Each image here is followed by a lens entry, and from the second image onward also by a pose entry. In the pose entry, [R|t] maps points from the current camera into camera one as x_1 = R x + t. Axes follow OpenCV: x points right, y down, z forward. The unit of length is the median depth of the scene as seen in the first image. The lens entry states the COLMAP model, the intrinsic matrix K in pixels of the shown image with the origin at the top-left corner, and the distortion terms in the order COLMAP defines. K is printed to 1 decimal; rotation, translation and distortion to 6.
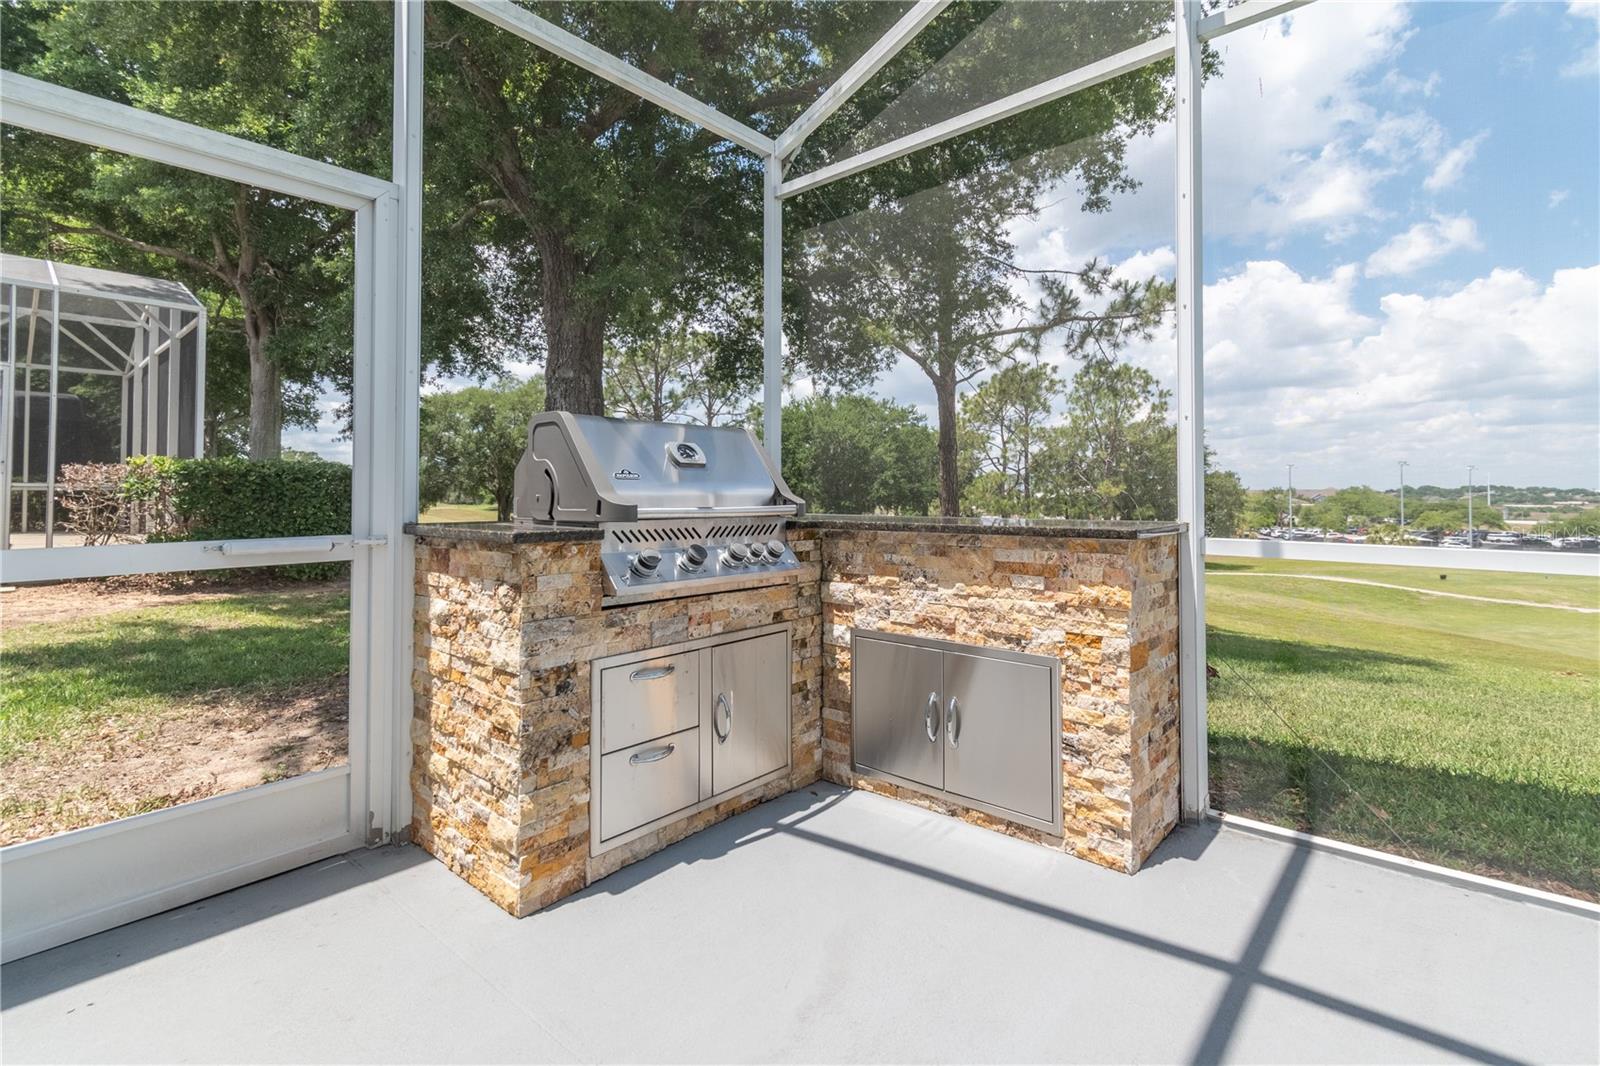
lens RADIAL K [[729.4, 0, 807.1], [0, 729.4, 461.4], [0, 0, 1]] dist [0.001120, 0.000253]
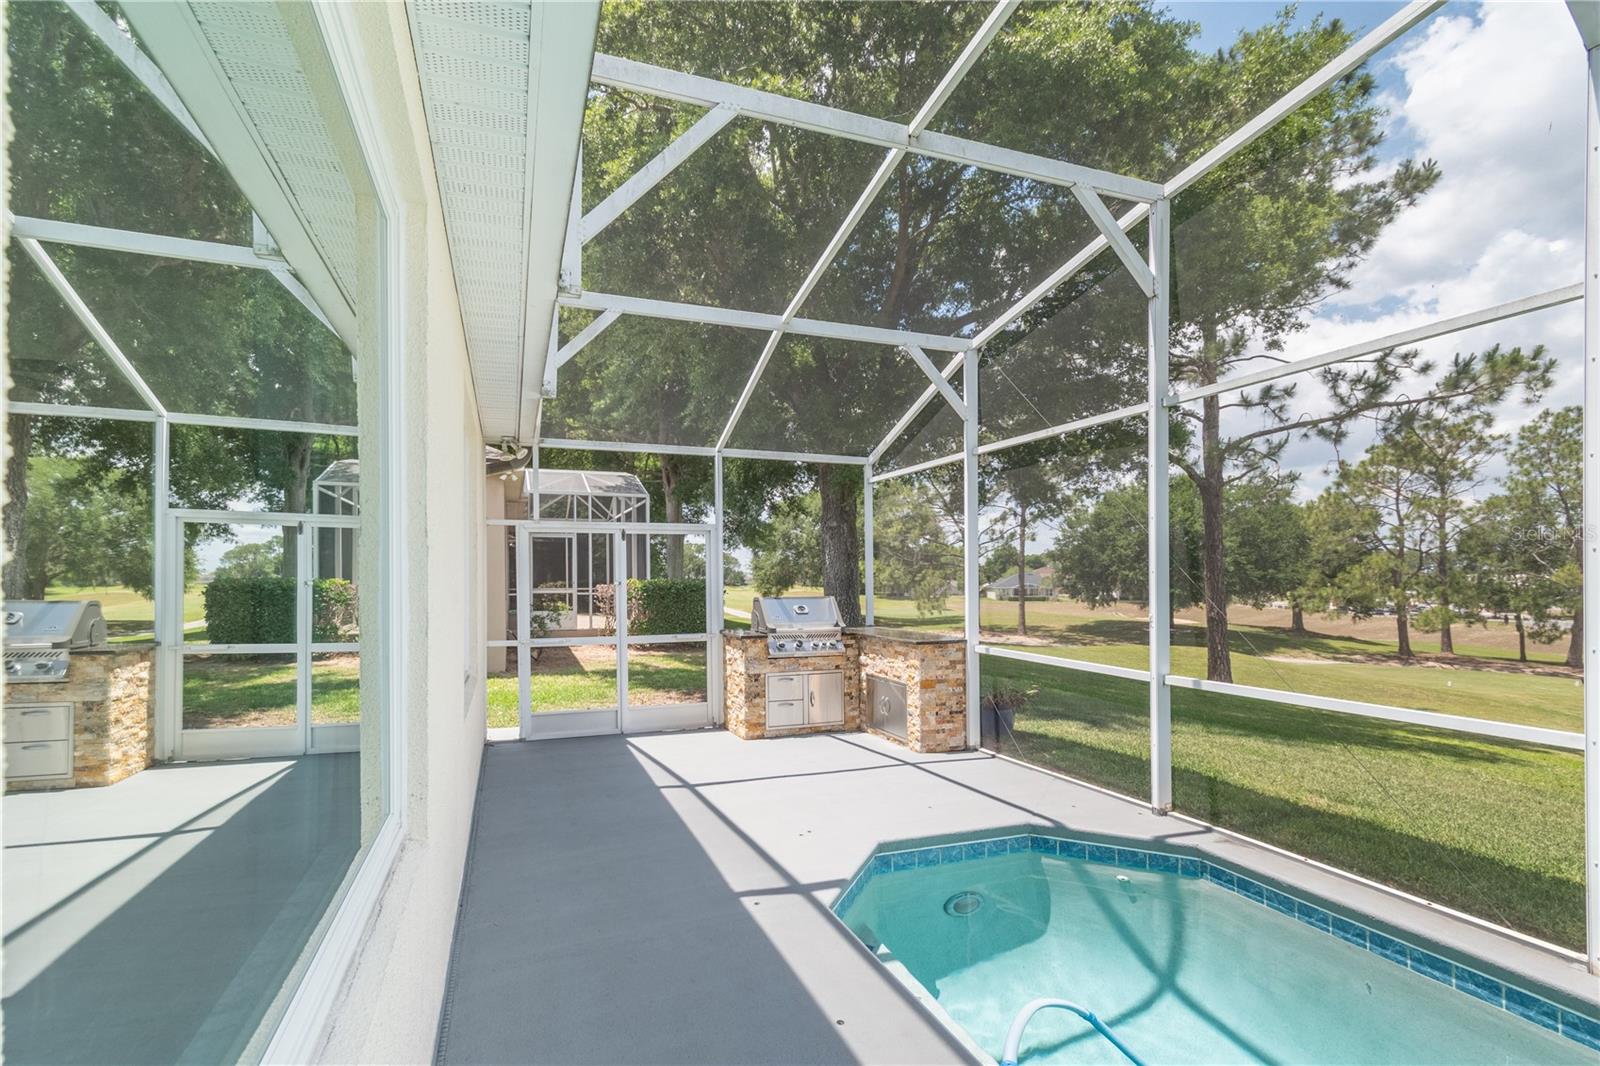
lens RADIAL K [[729.4, 0, 798.3], [0, 729.4, 577.8], [0, 0, 1]] dist [0.001120, 0.000253]
pose [[0.893080, 0.001760, -0.449895, 1.021527], [0.019185, 0.998934, 0.041992, -0.232548], [0.449489, -0.046134, 0.892094, -1.446954]]
